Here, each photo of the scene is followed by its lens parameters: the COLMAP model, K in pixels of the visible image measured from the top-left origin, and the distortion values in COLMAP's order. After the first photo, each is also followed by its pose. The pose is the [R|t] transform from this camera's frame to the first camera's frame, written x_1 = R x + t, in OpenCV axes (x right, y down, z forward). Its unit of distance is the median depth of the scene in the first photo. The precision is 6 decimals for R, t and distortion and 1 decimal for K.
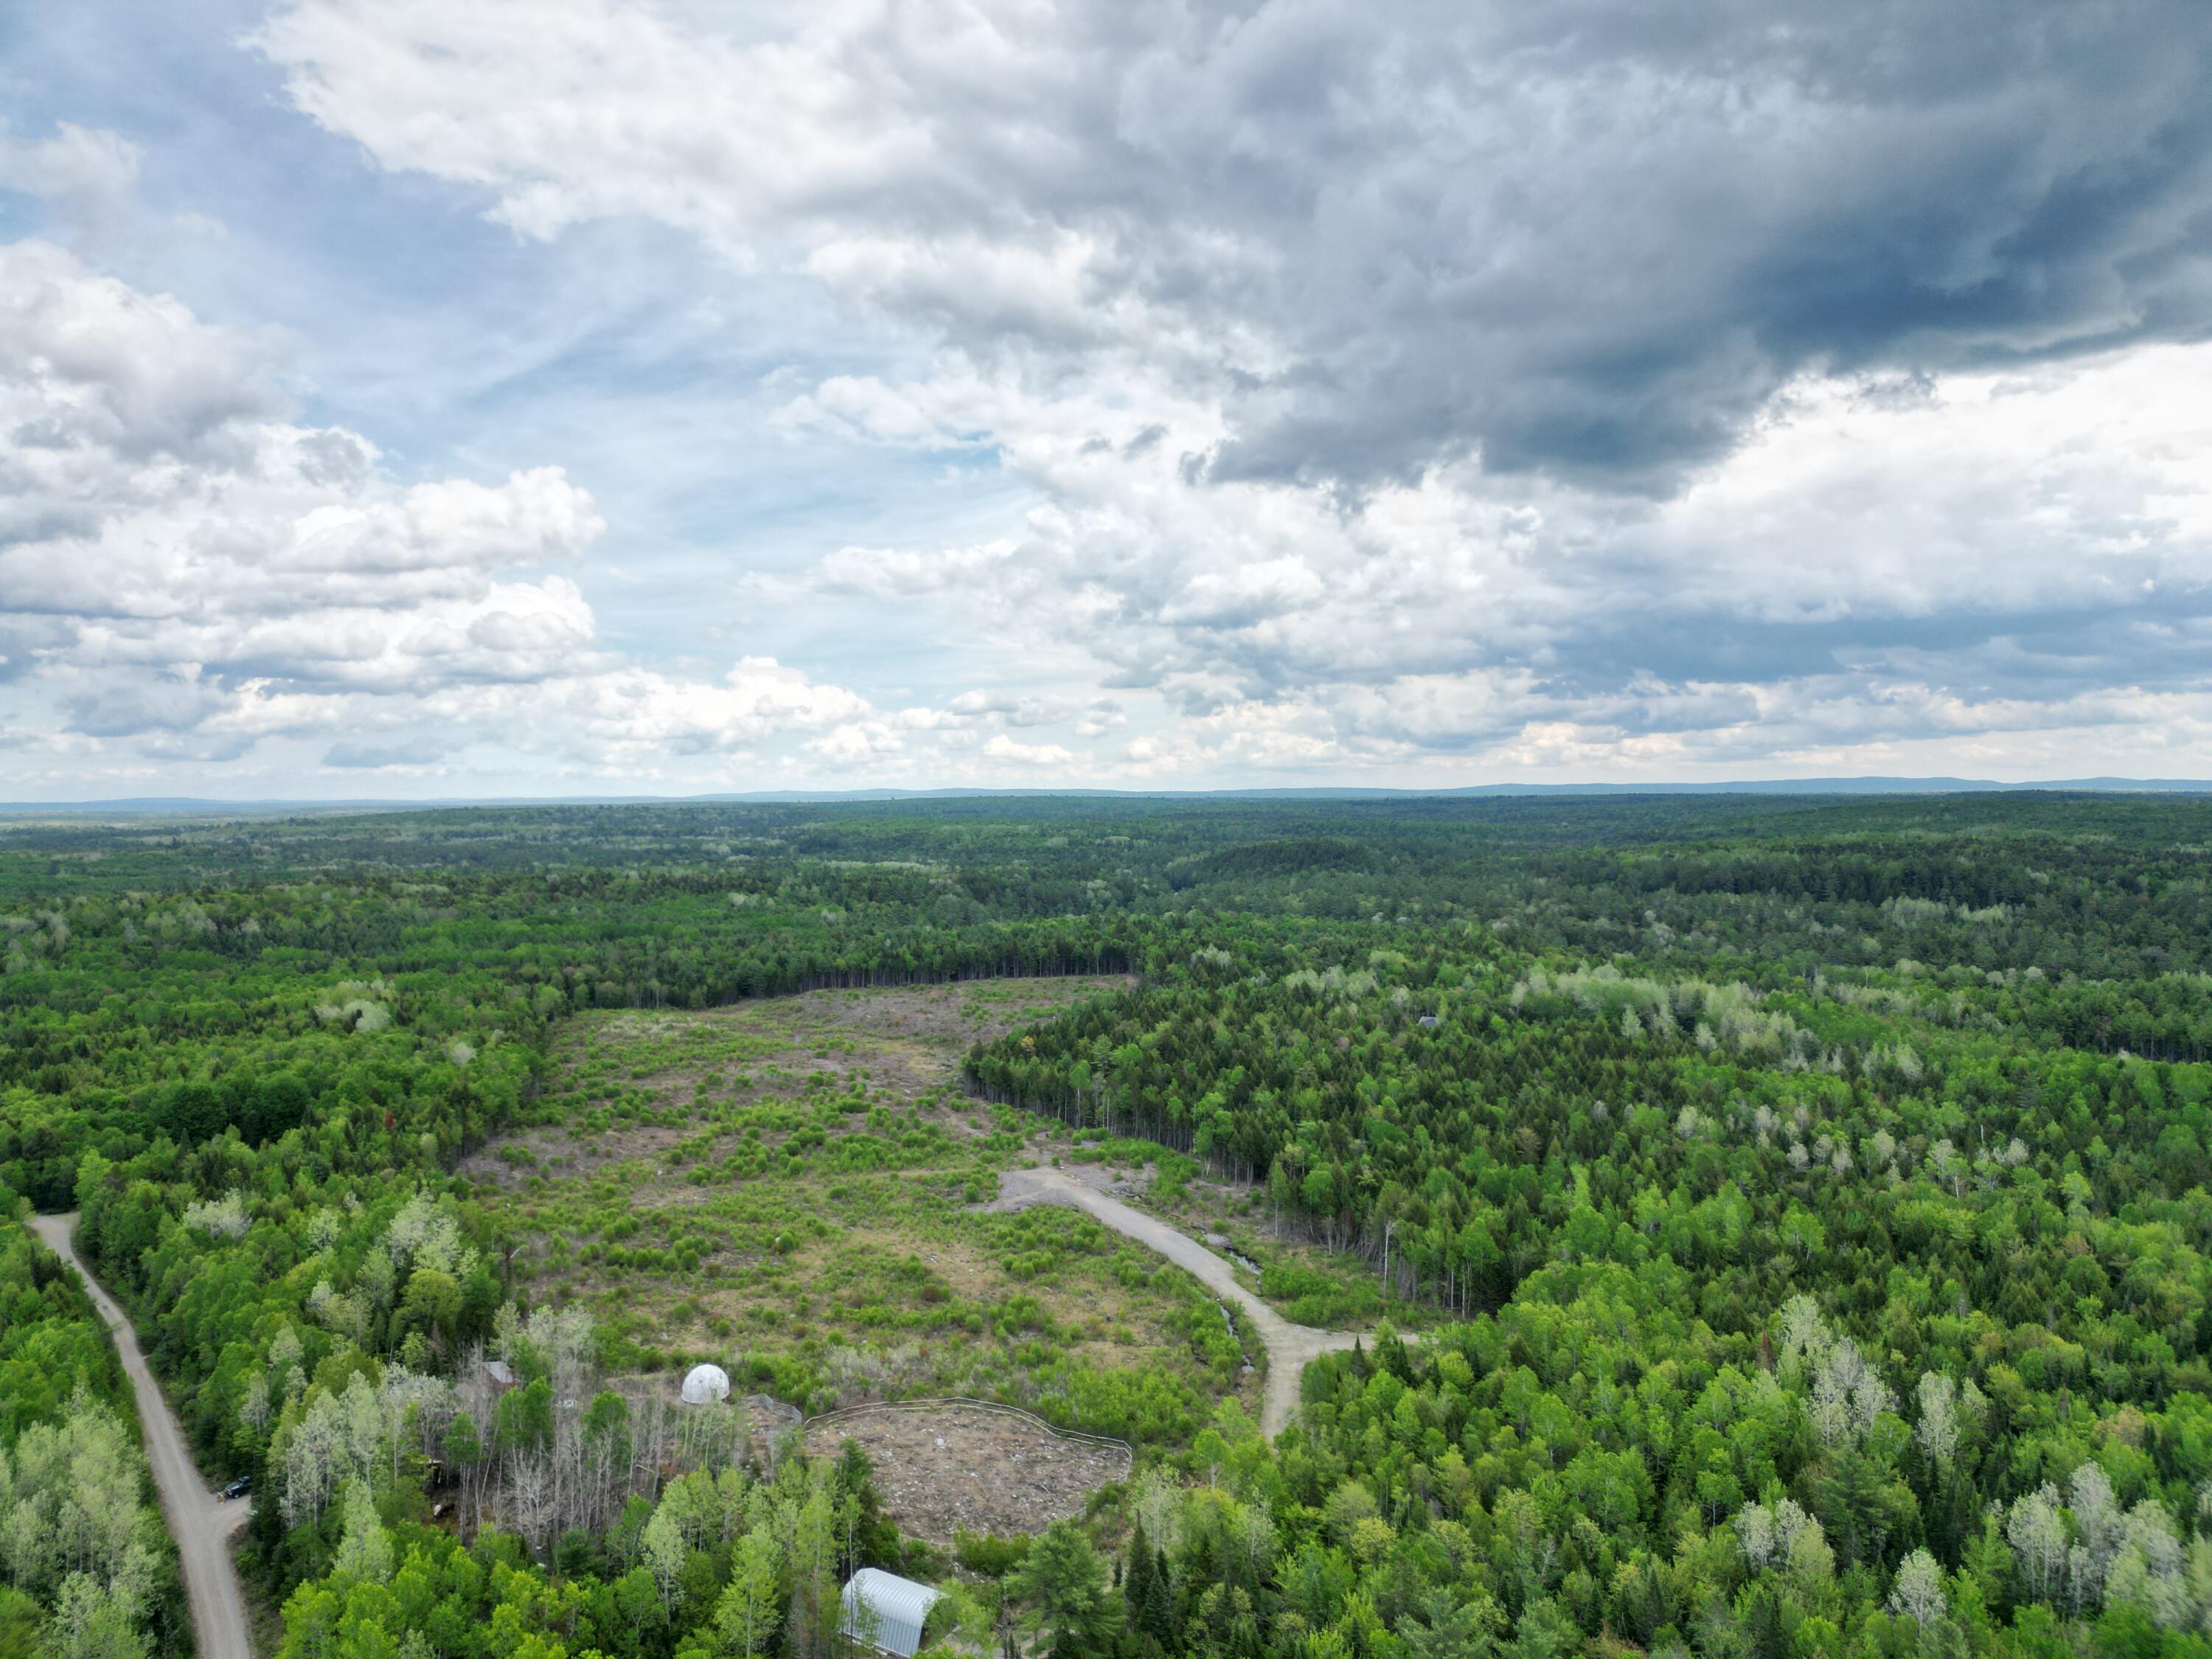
lens RADIAL K [[1528.8, 0, 1106.3], [0, 1528.8, 820.5], [0, 0, 1]] dist [0.090291, -0.088529]
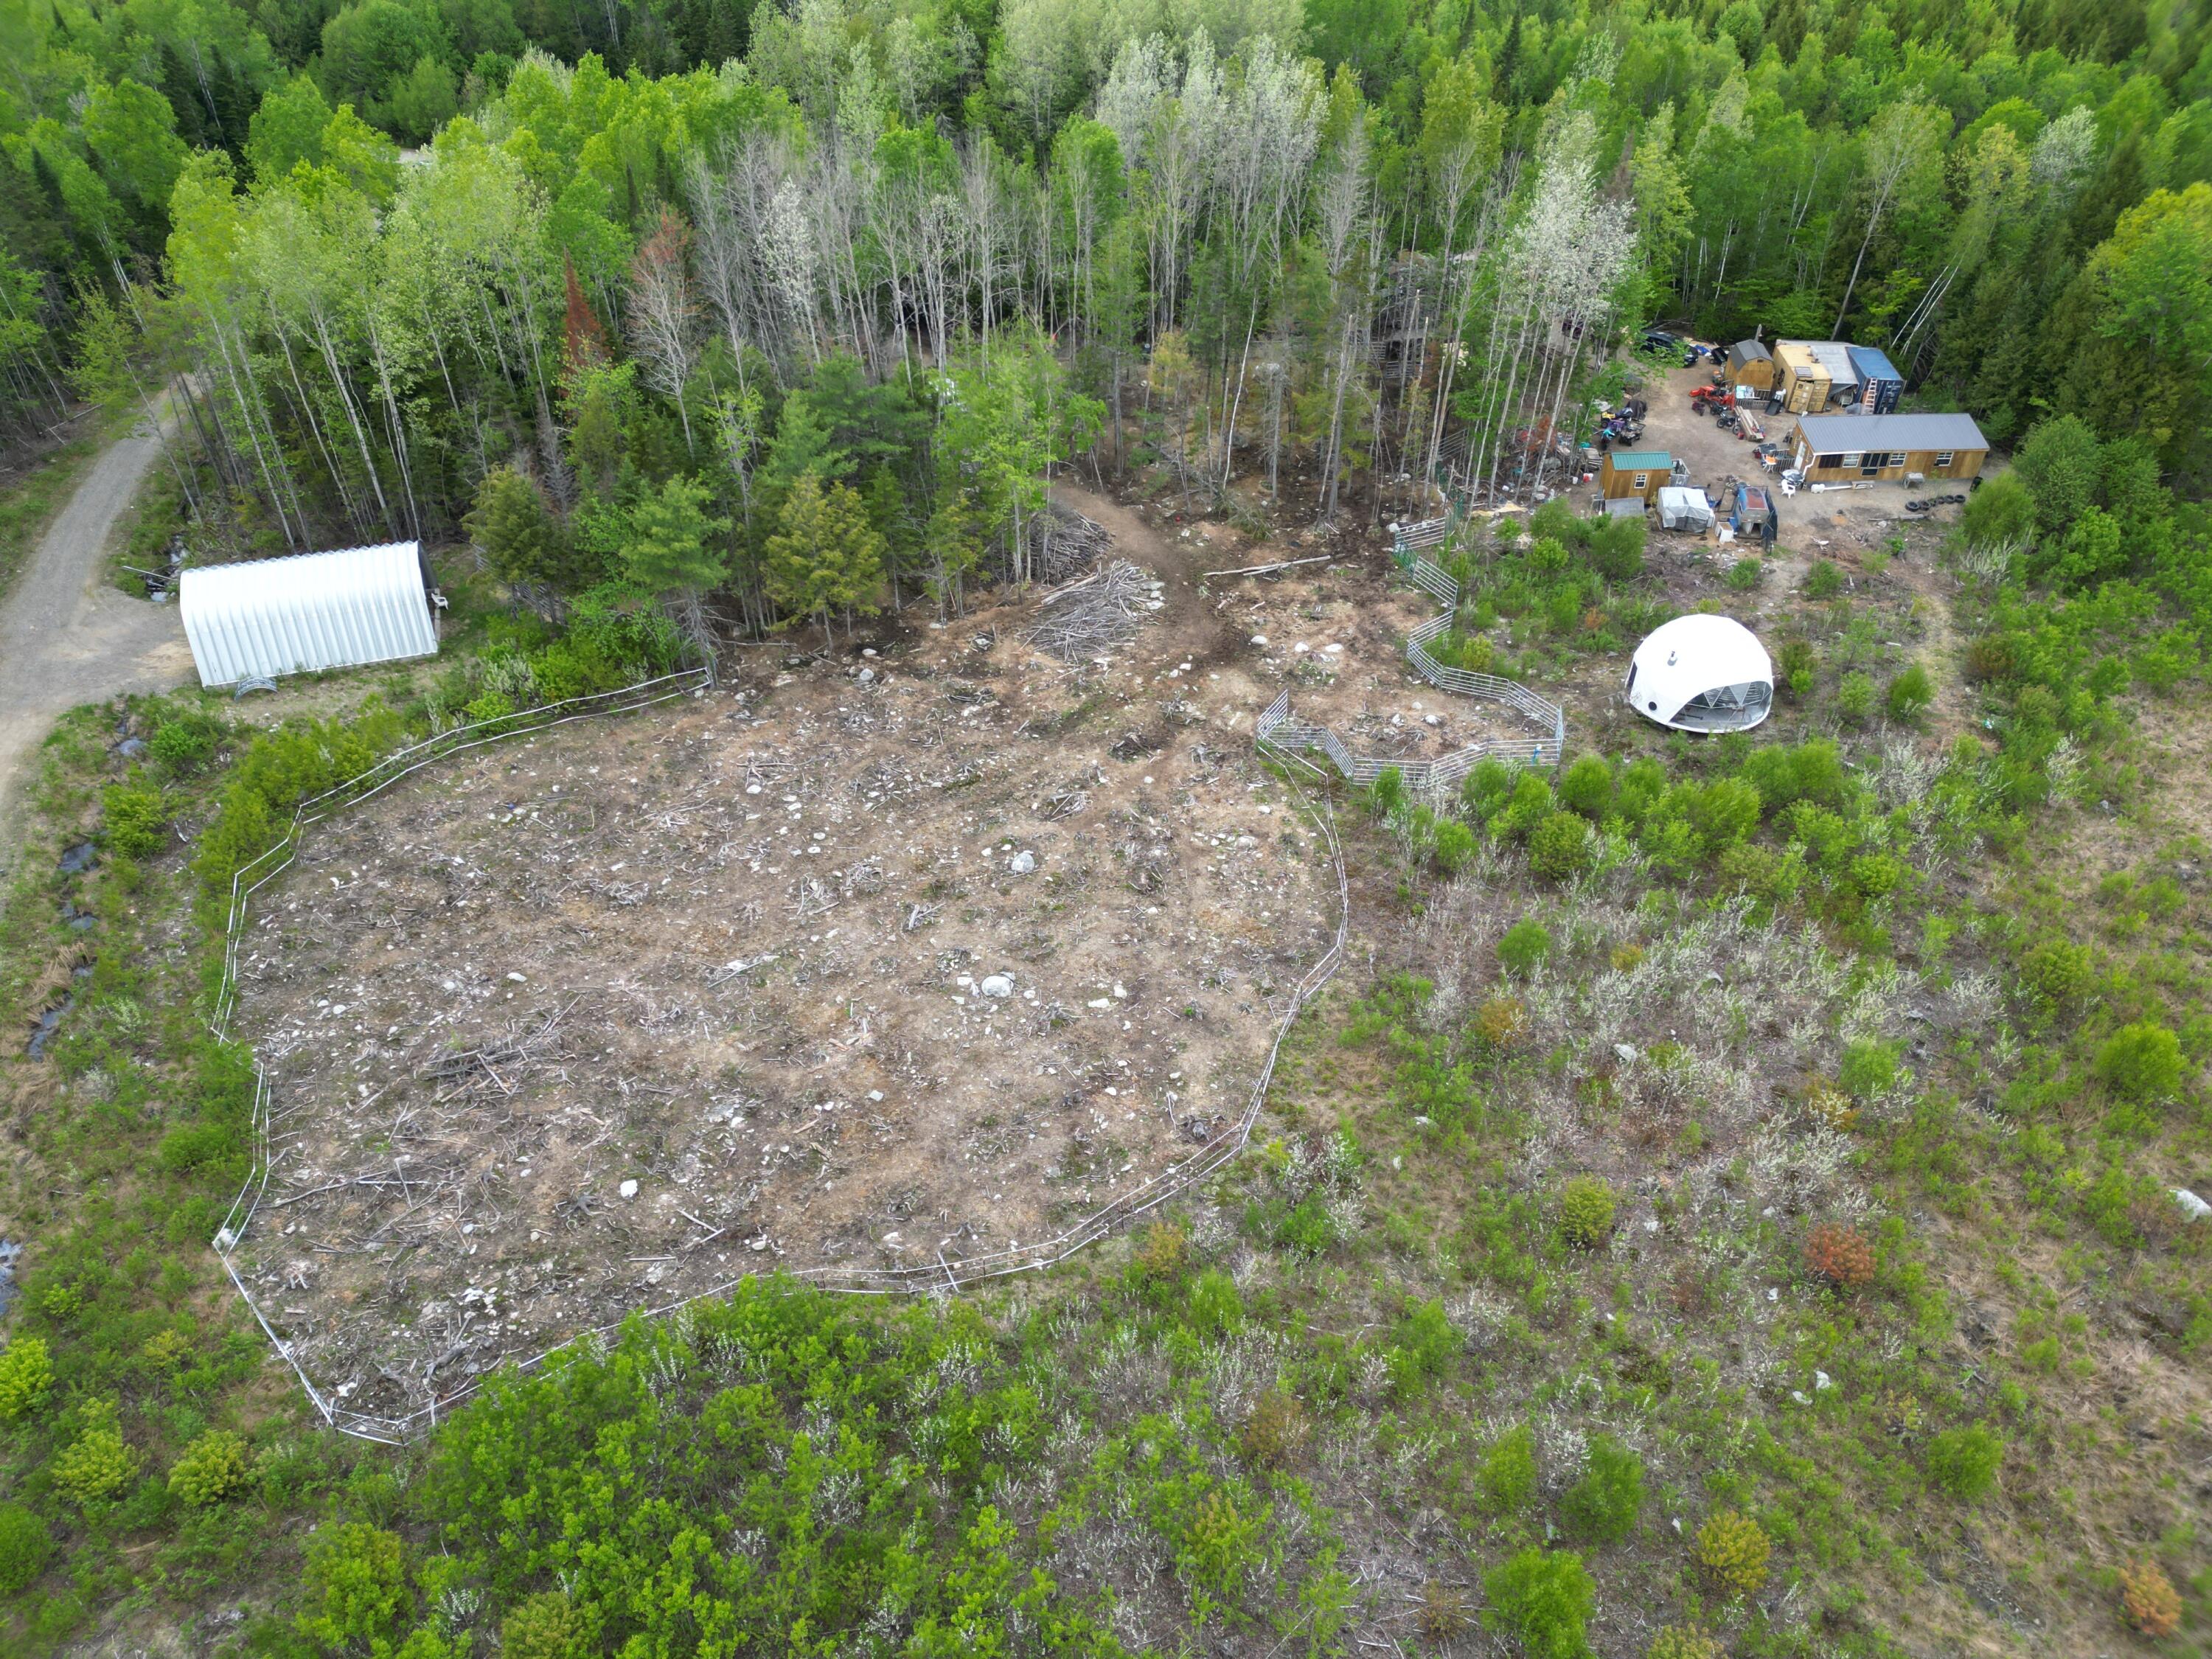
lens RADIAL K [[1532.4, 0, 1111.0], [0, 1532.4, 822.8], [0, 0, 1]] dist [0.130825, -0.141859]
pose [[-0.608498, 0.477334, -0.633942, 0.024330], [-0.004016, 0.797000, 0.603966, 0.097724], [0.793545, 0.370058, -0.483056, 0.558677]]
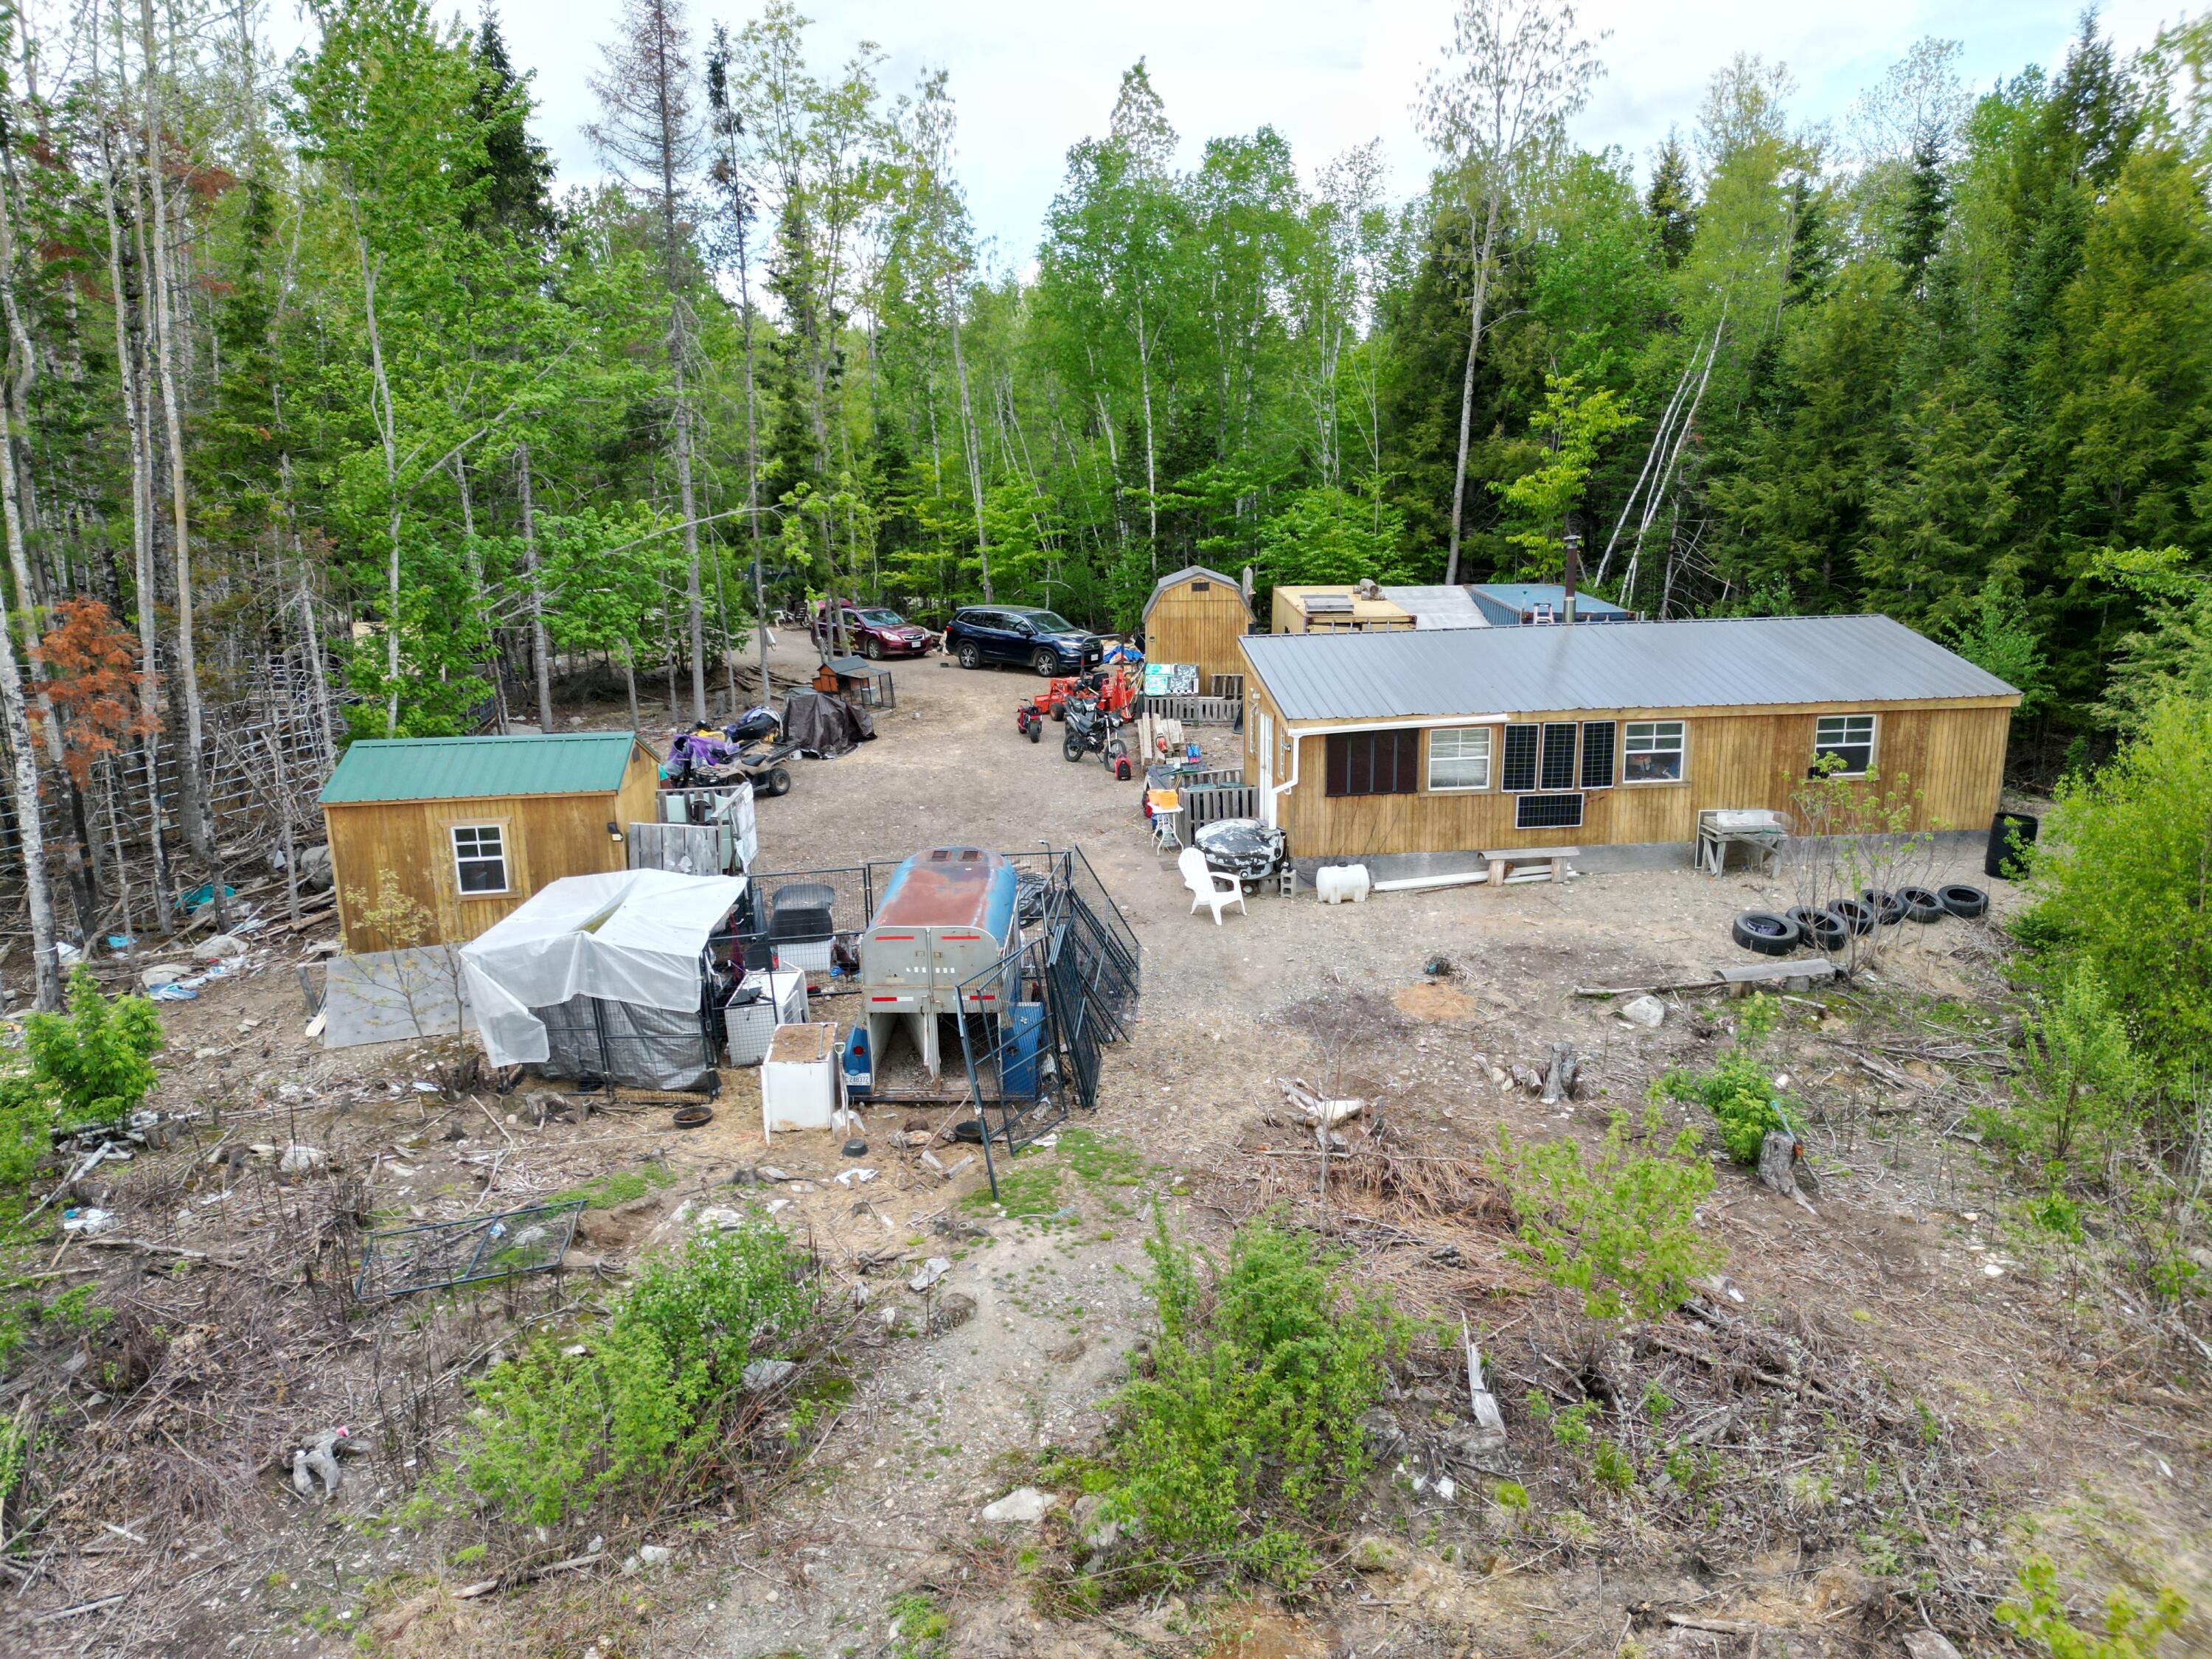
lens RADIAL K [[1528.8, 0, 1106.3], [0, 1528.8, 820.5], [0, 0, 1]] dist [0.090291, -0.088529]
pose [[-0.533954, 0.202169, -0.820988, -0.150973], [0.009275, 0.972335, 0.233405, 0.177929], [0.845463, 0.117013, -0.521057, 0.532889]]
